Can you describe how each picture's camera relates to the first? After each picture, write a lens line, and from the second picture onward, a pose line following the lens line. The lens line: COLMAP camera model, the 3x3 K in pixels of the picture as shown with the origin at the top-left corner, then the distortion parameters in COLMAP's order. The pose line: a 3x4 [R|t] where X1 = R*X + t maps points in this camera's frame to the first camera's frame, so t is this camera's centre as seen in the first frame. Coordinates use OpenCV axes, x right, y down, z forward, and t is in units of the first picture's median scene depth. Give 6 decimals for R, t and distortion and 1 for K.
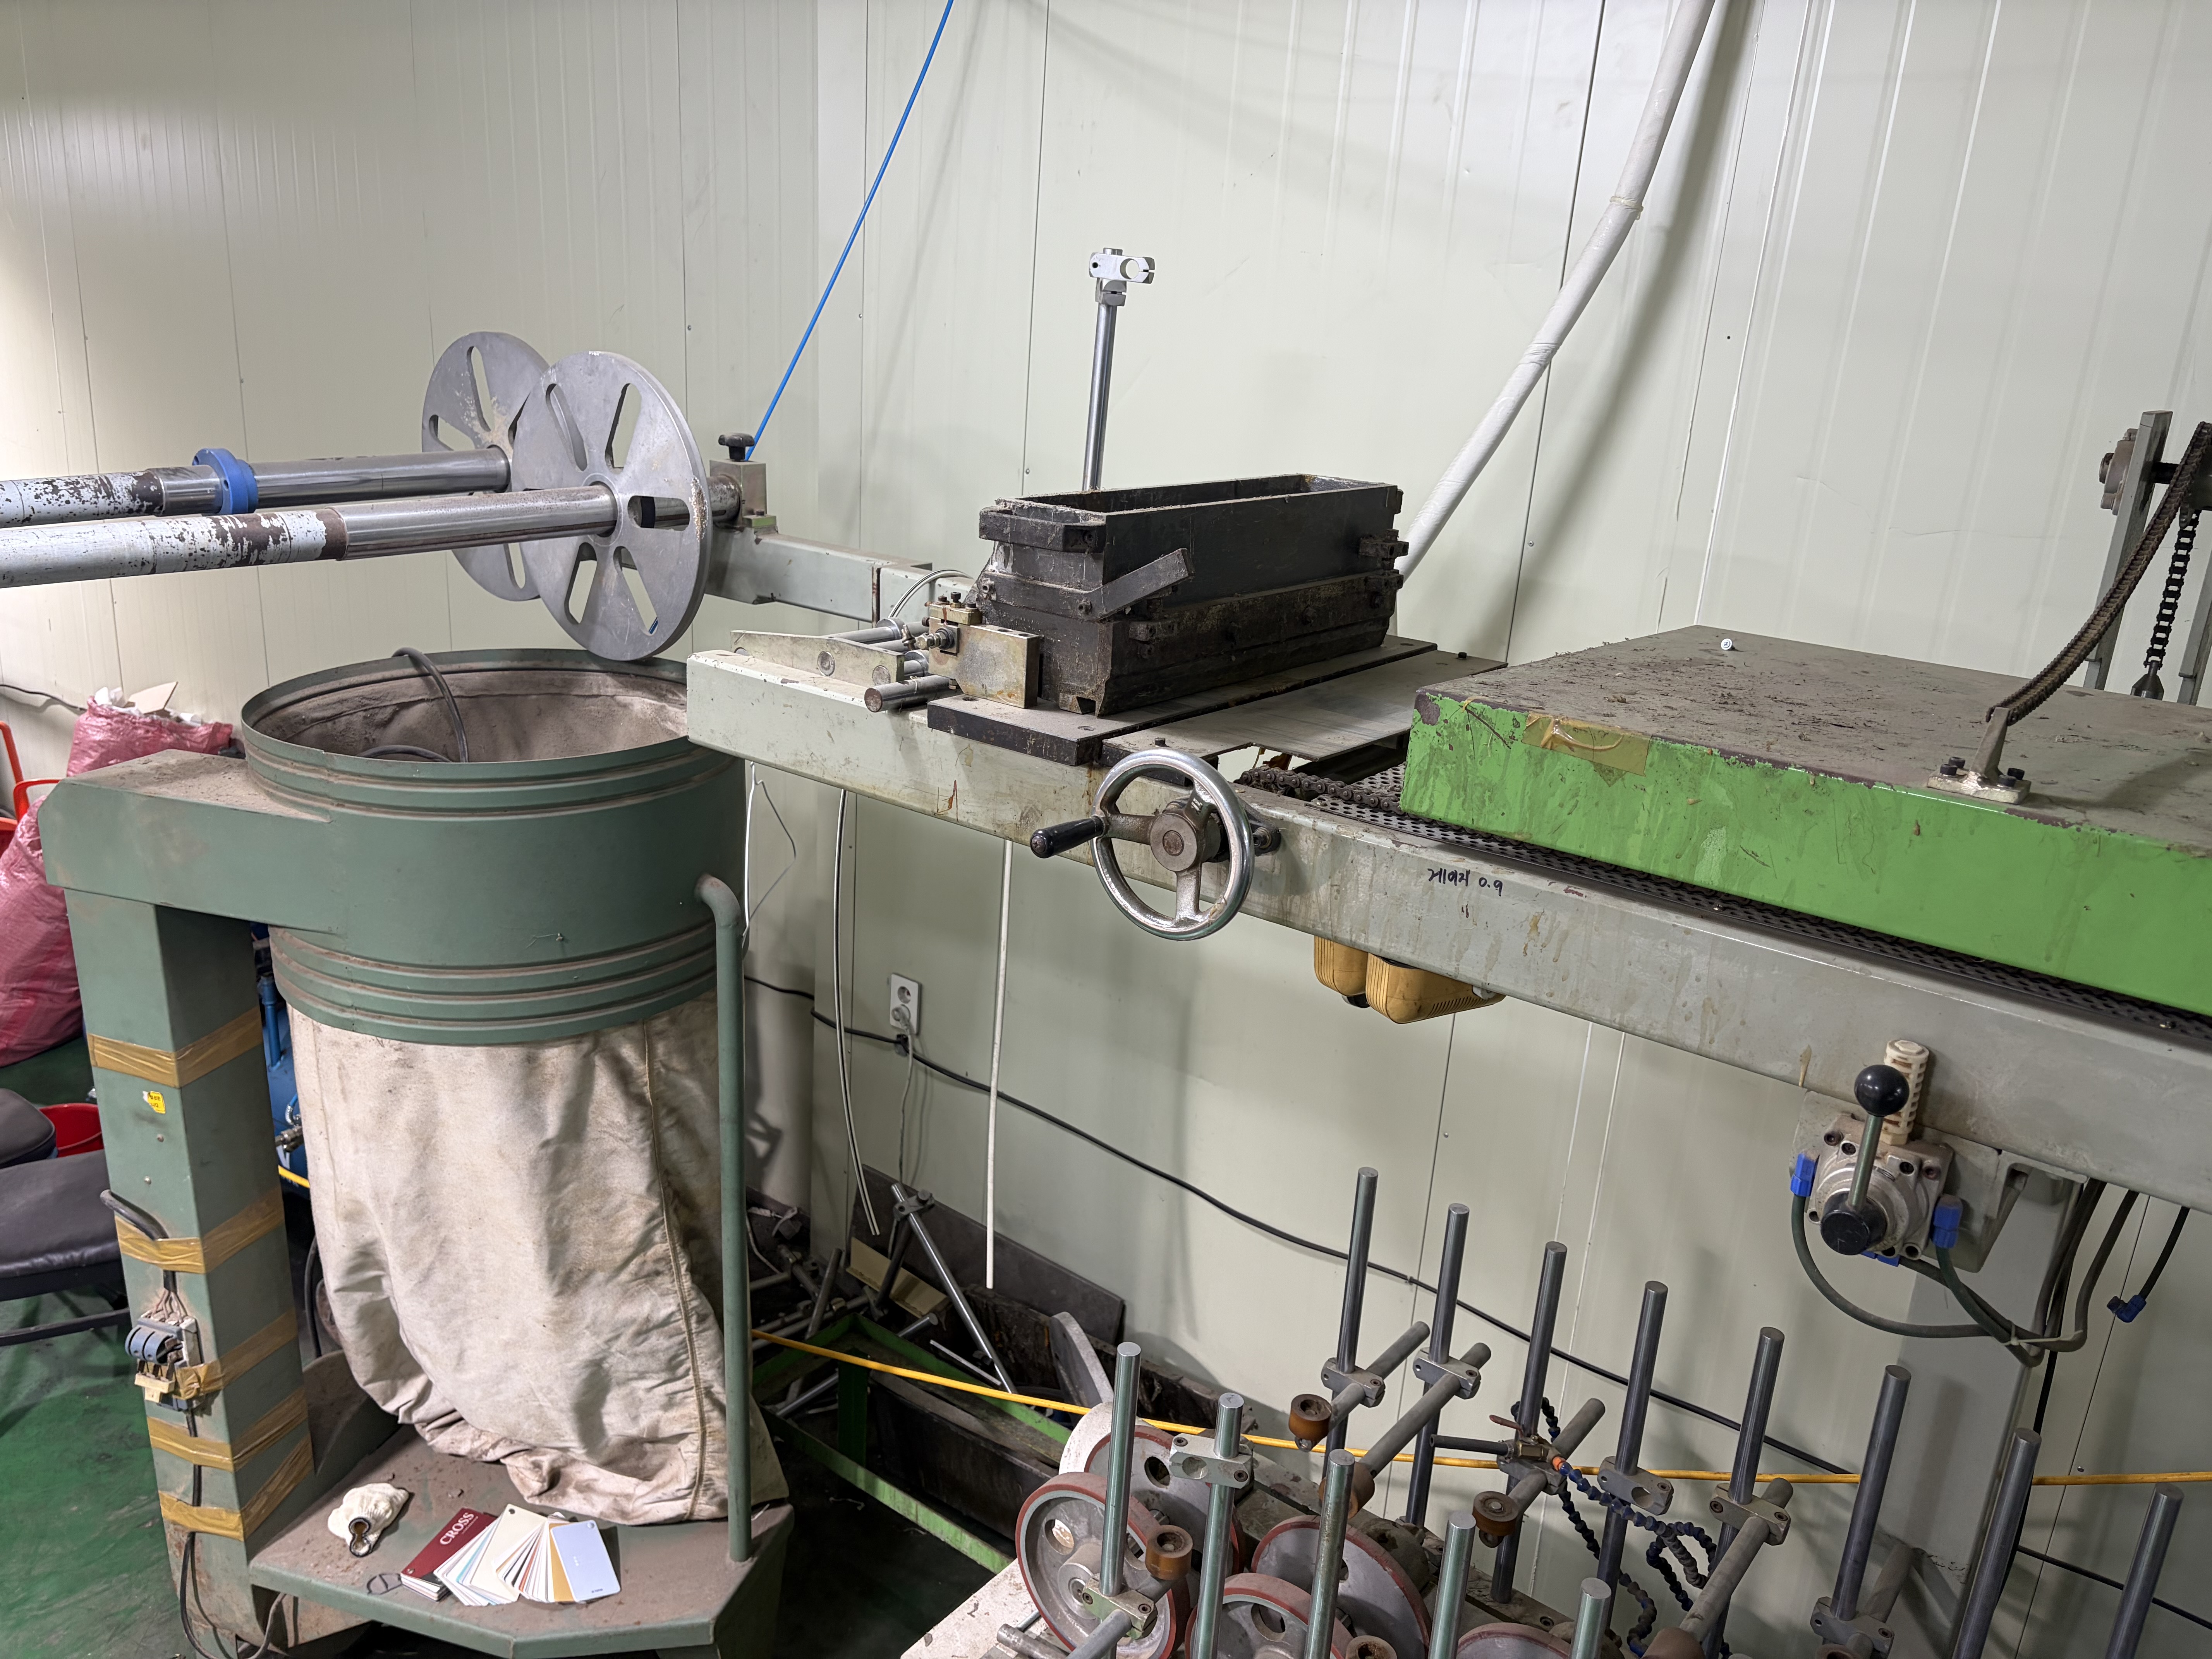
lens RADIAL K [[1658.0, 0, 1006.9], [0, 1658.0, 826.4], [0, 0, 1]] dist [0.064206, -0.097553]
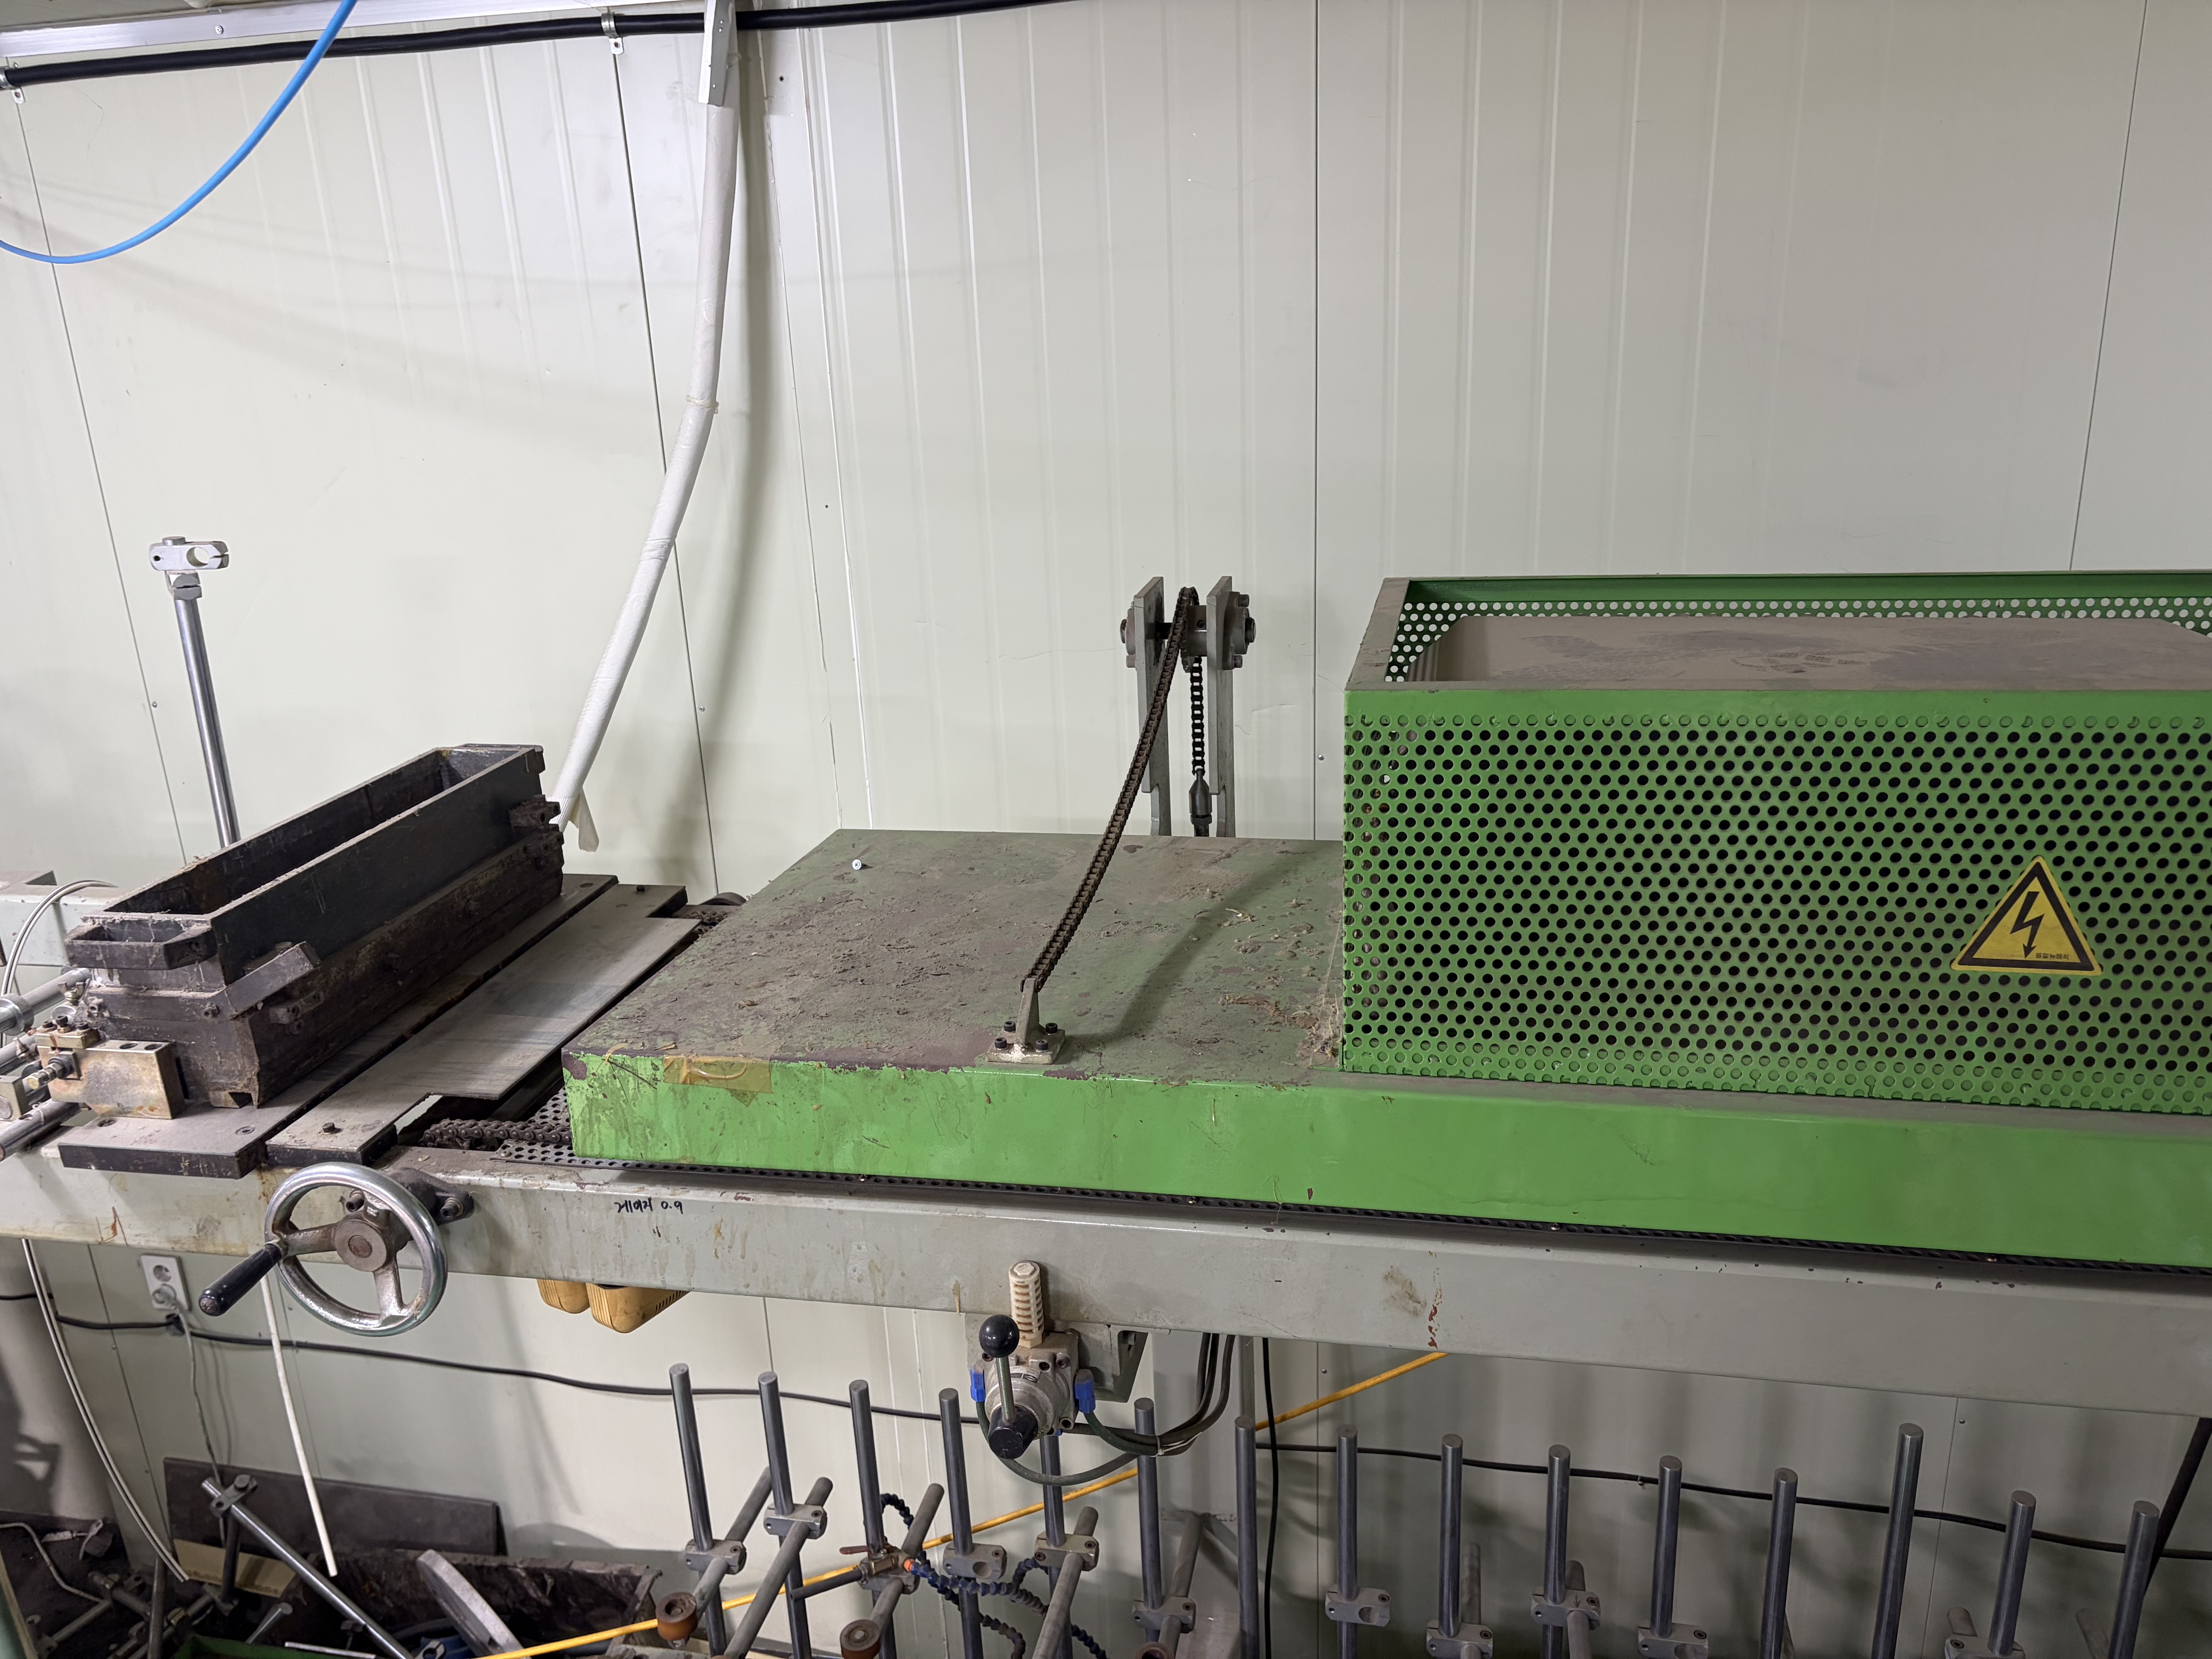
lens RADIAL K [[1721.5, 0, 1065.3], [0, 1721.5, 832.7], [0, 0, 1]] dist [0.054716, -0.104047]
pose [[0.885708, -0.228559, 0.404081, 0.099409], [0.220209, 0.973098, 0.067734, -0.185451], [-0.408691, 0.028990, 0.912212, -0.113610]]
